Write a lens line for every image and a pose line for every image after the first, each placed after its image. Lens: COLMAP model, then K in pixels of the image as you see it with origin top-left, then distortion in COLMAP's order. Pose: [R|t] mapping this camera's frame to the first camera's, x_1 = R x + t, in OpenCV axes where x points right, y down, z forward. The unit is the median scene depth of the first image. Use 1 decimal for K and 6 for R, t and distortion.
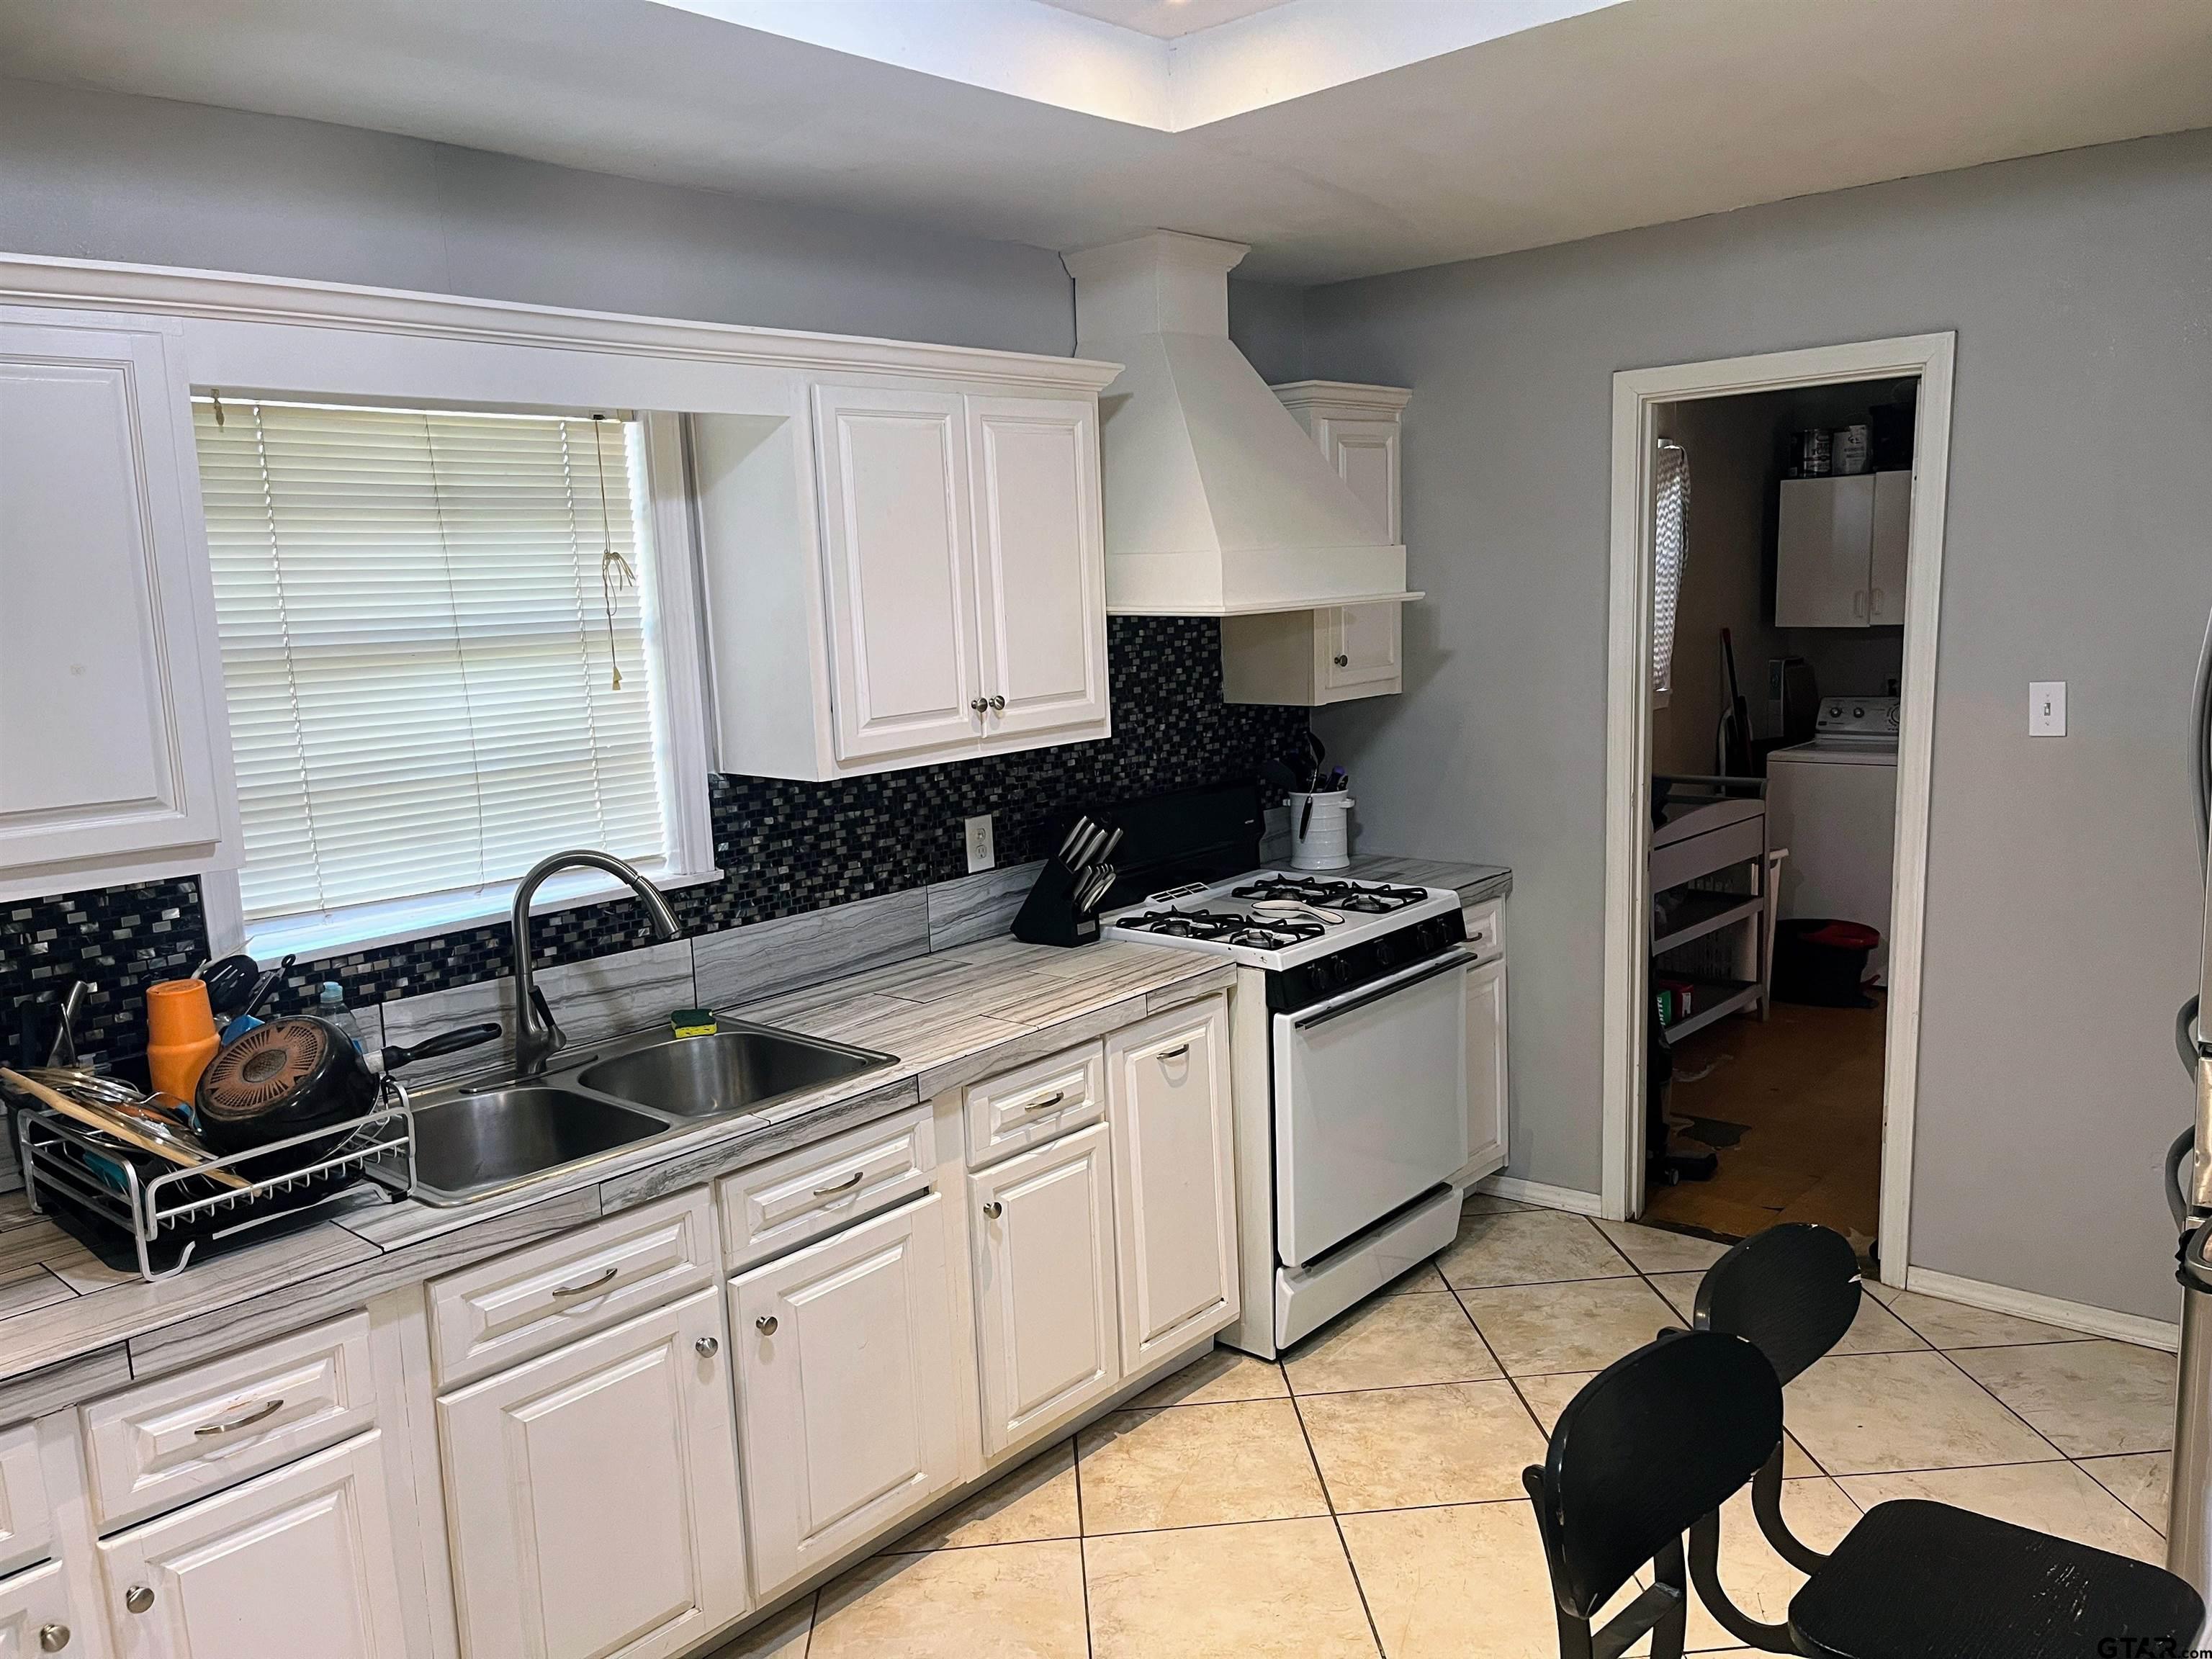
lens RADIAL K [[1689.0, 0, 1150.4], [0, 1689.0, 842.1], [0, 0, 1]] dist [0.049929, -0.086229]
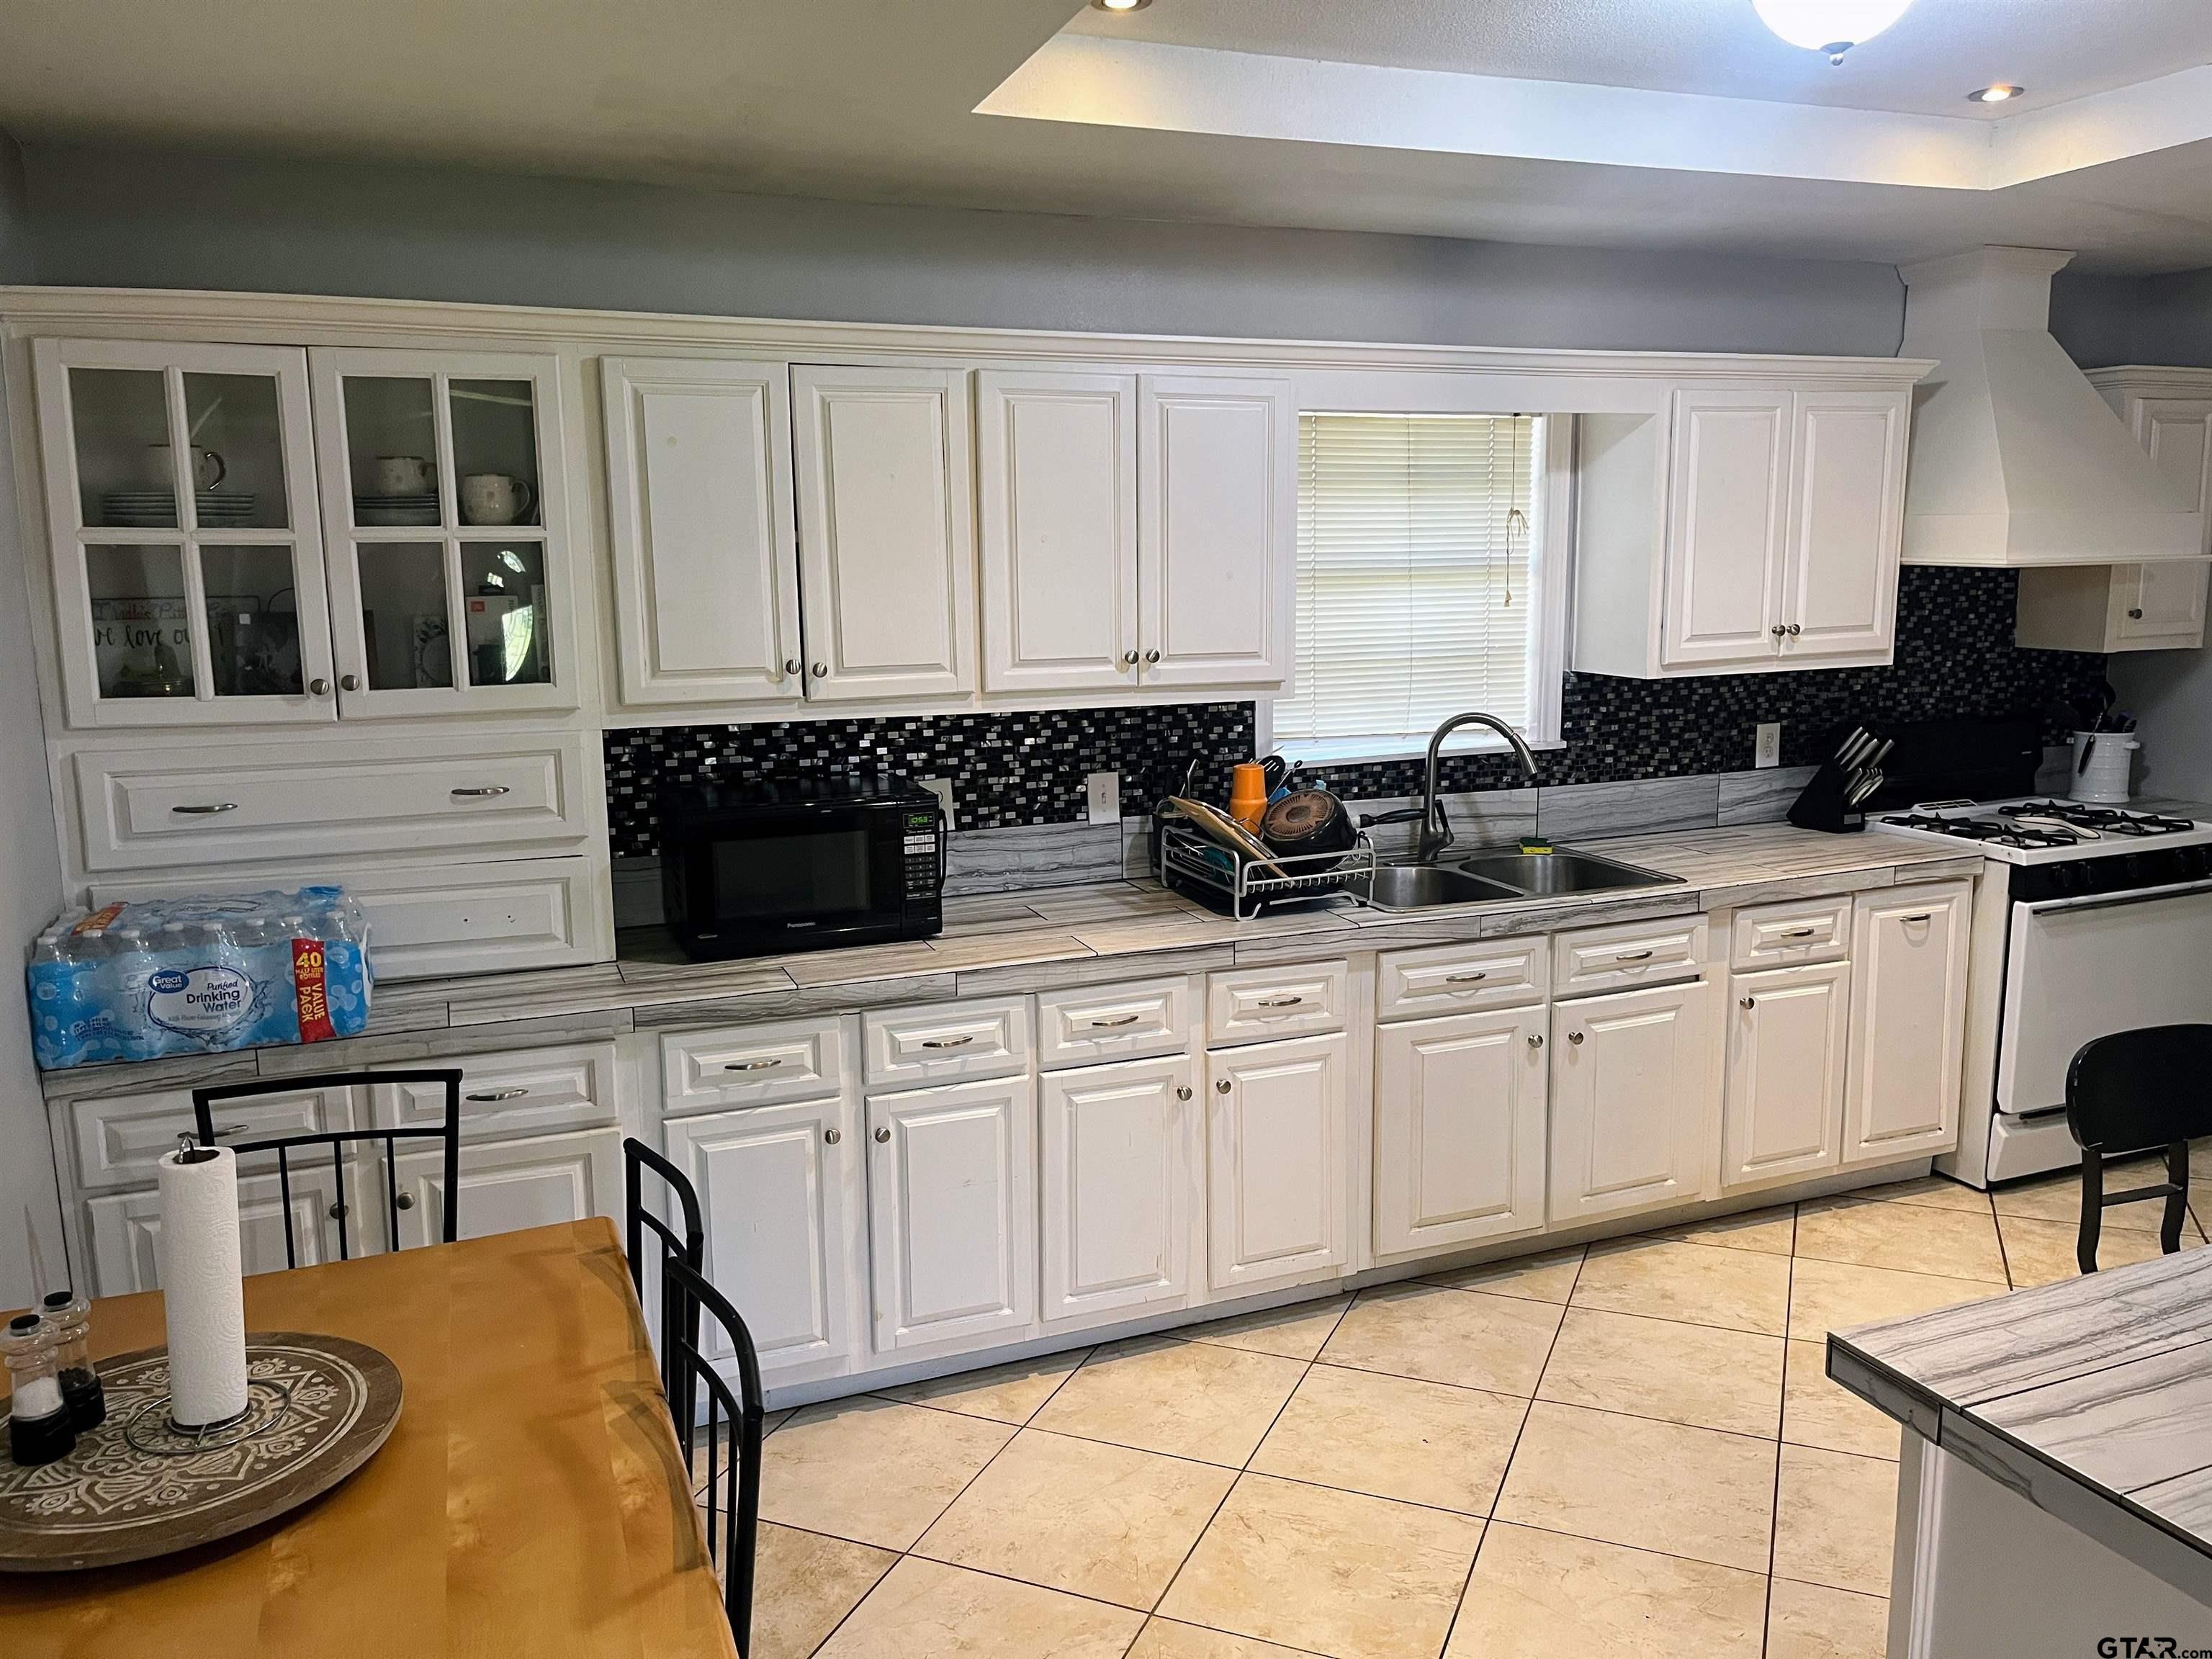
lens RADIAL K [[1683.6, 0, 1121.5], [0, 1683.6, 829.8], [0, 0, 1]] dist [0.067811, -0.075387]
pose [[0.887204, 0.102136, -0.449930, 0.053423], [-0.092701, 0.994764, 0.043021, 0.061744], [0.451968, 0.003541, 0.892027, -0.390064]]
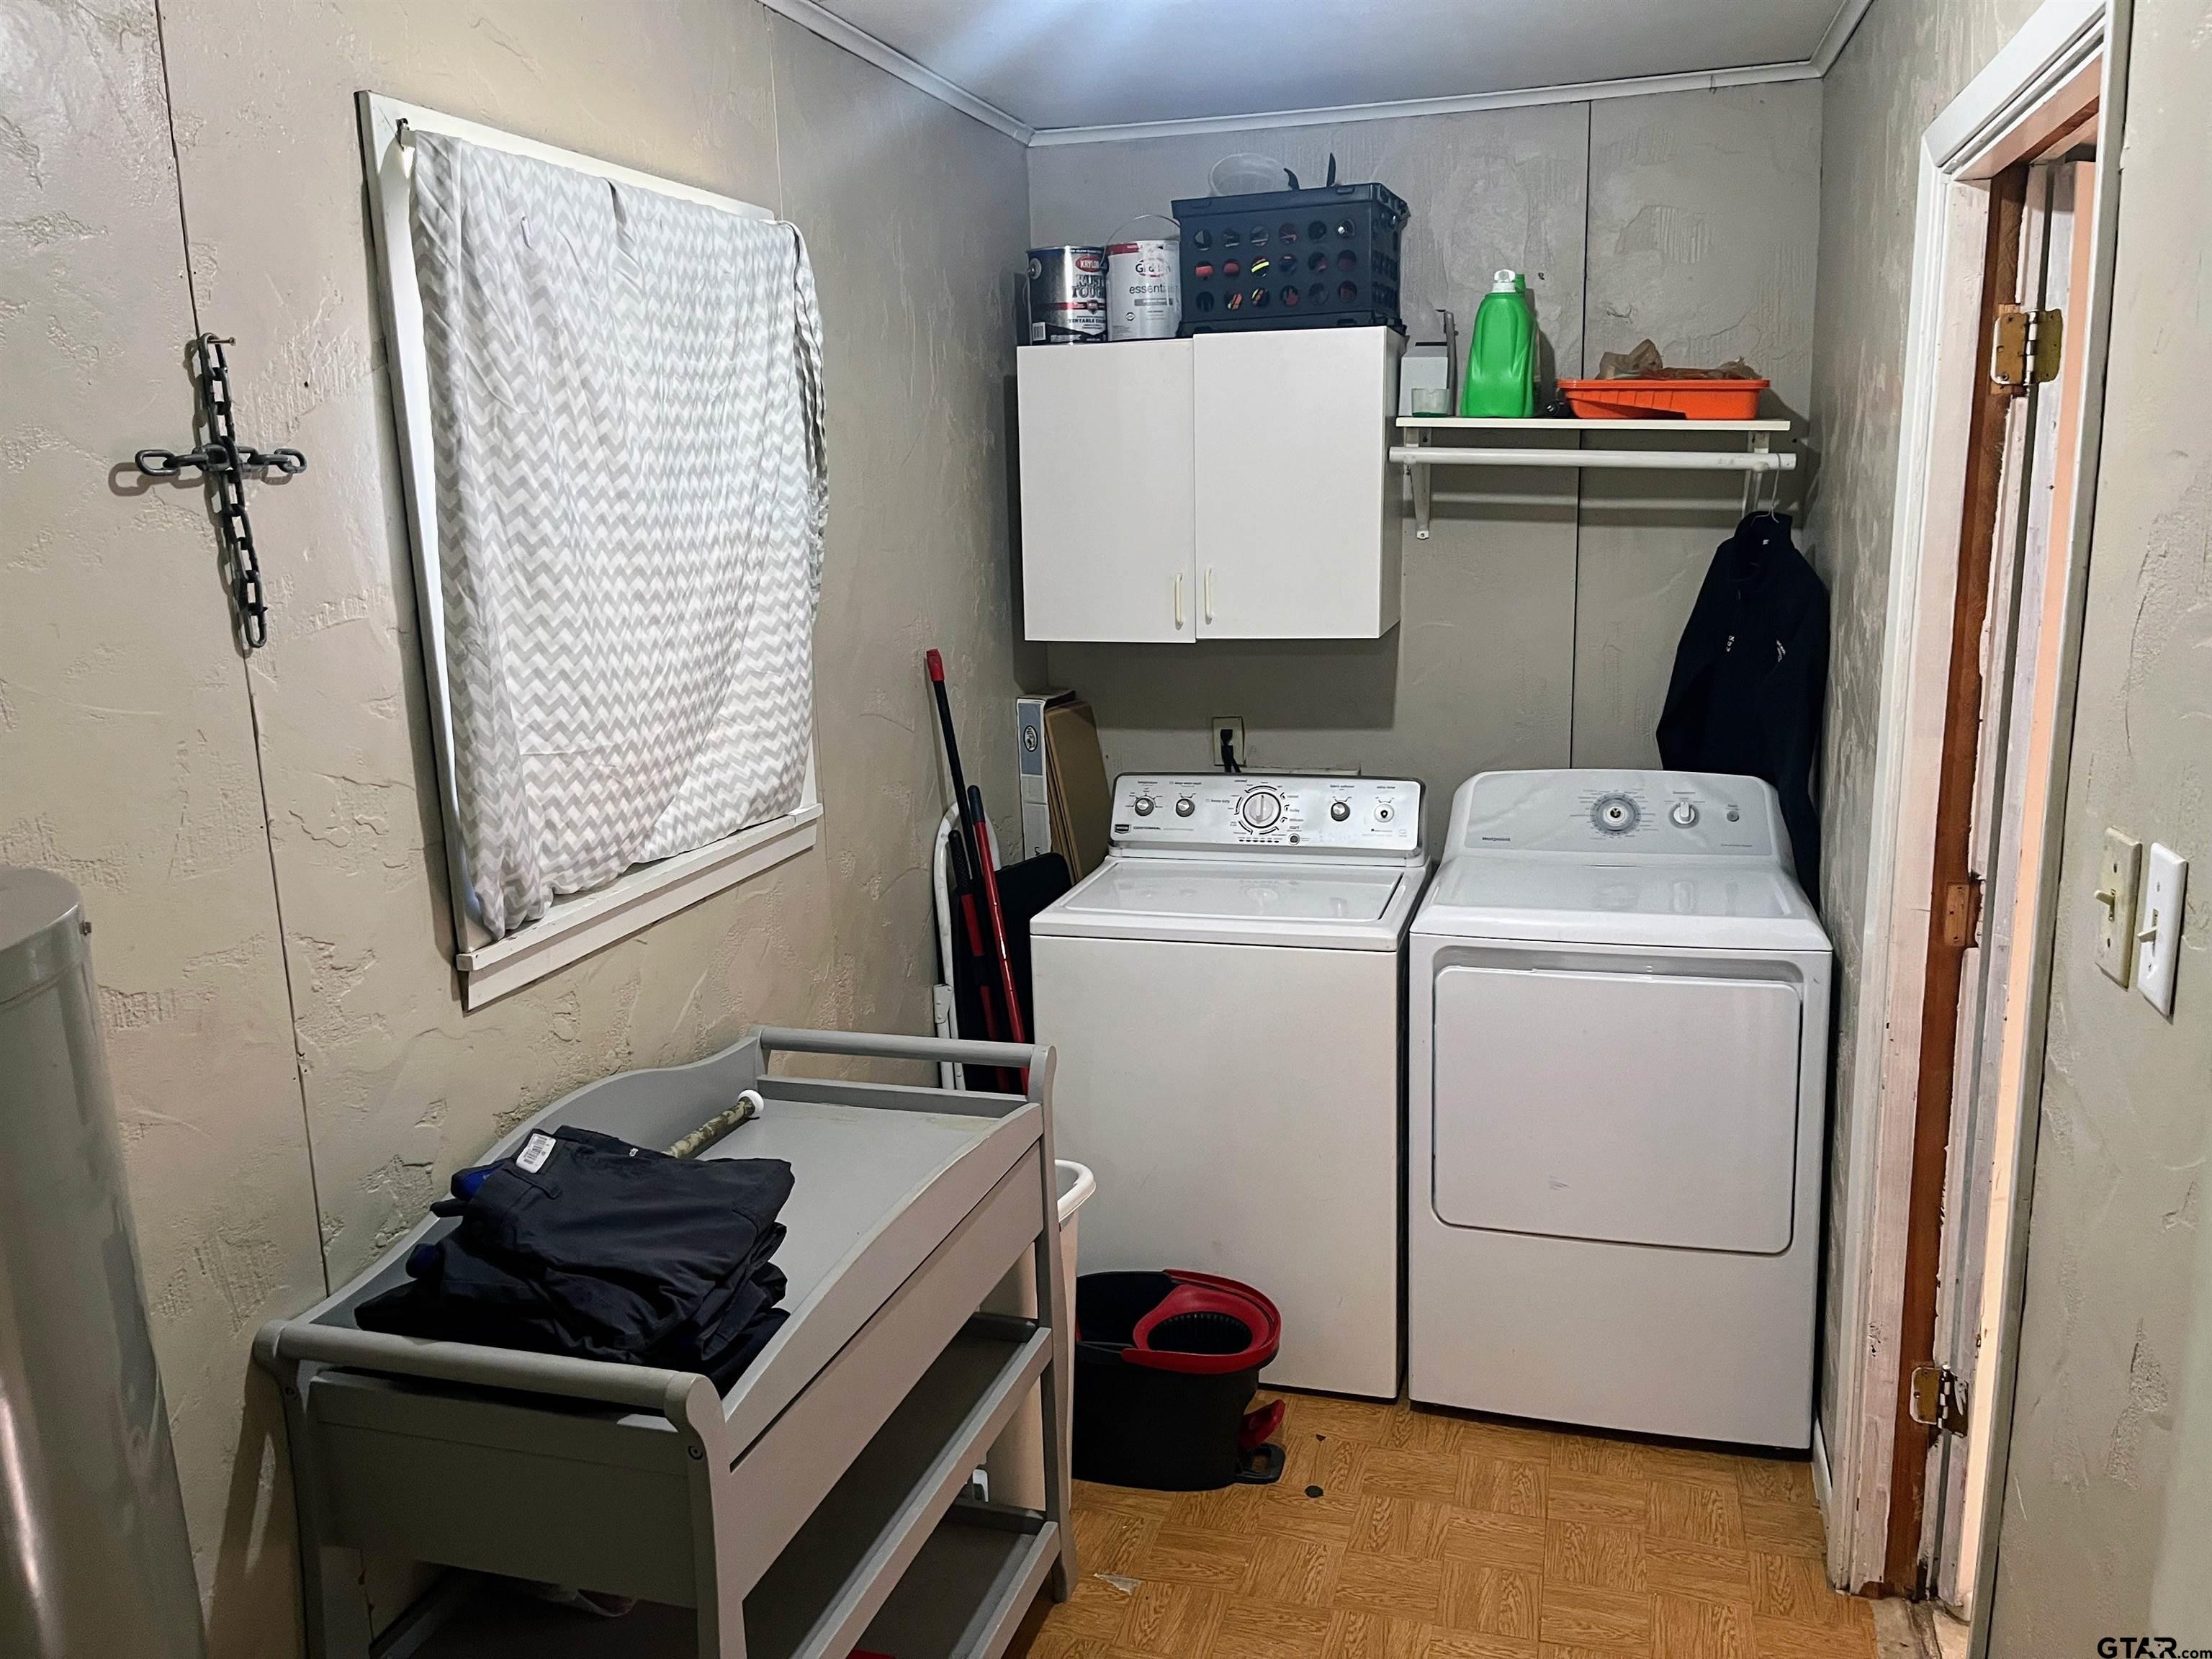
lens RADIAL K [[1681.0, 0, 1106.0], [0, 1681.0, 829.5], [0, 0, 1]] dist [0.072984, -0.089063]
pose [[0.910705, -0.069420, 0.407183, 0.398503], [0.058231, 0.997508, 0.039826, -0.193455], [-0.408933, -0.012559, 0.912478, 1.163724]]
